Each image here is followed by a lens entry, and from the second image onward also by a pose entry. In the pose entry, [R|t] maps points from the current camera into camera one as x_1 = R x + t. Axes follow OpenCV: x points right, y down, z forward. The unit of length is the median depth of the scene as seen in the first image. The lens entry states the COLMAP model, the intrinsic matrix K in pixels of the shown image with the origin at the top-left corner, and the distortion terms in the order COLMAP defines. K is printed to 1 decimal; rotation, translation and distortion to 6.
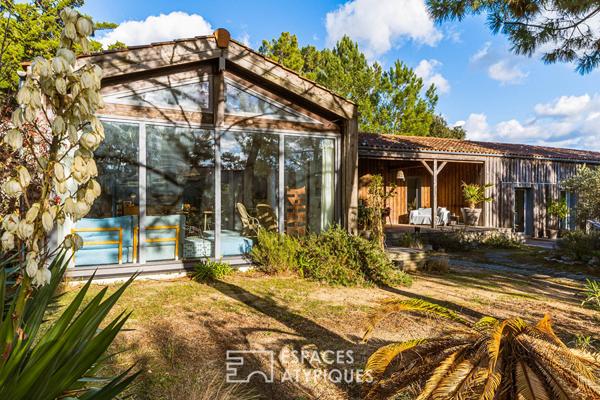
lens RADIAL K [[376.2, 0, 300.0], [0, 376.2, 200.0], [0, 0, 1]] dist [-0.001430, 0.000093]
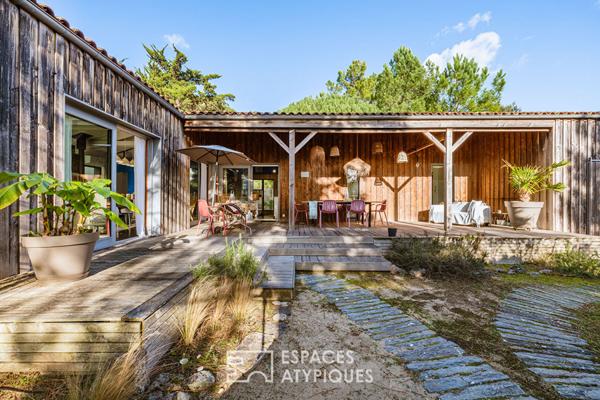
lens RADIAL K [[249.6, 0, 299.7], [0, 249.6, 197.6], [0, 0, 1]] dist [0.001083, 0.000213]
pose [[0.909567, -0.002471, -0.415550, 0.279844], [-0.006698, 0.999765, -0.020607, 0.026176], [0.415503, 0.021527, 0.909337, 0.442162]]
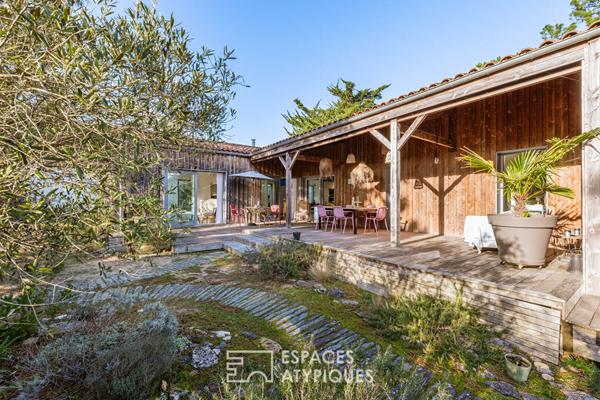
lens RADIAL K [[249.6, 0, 299.7], [0, 249.6, 197.6], [0, 0, 1]] dist [0.001083, 0.000213]
pose [[0.193704, -0.011881, -0.980988, 0.642580], [-0.013756, 0.999795, -0.014825, 0.011725], [0.980964, 0.016366, 0.193501, 0.740689]]
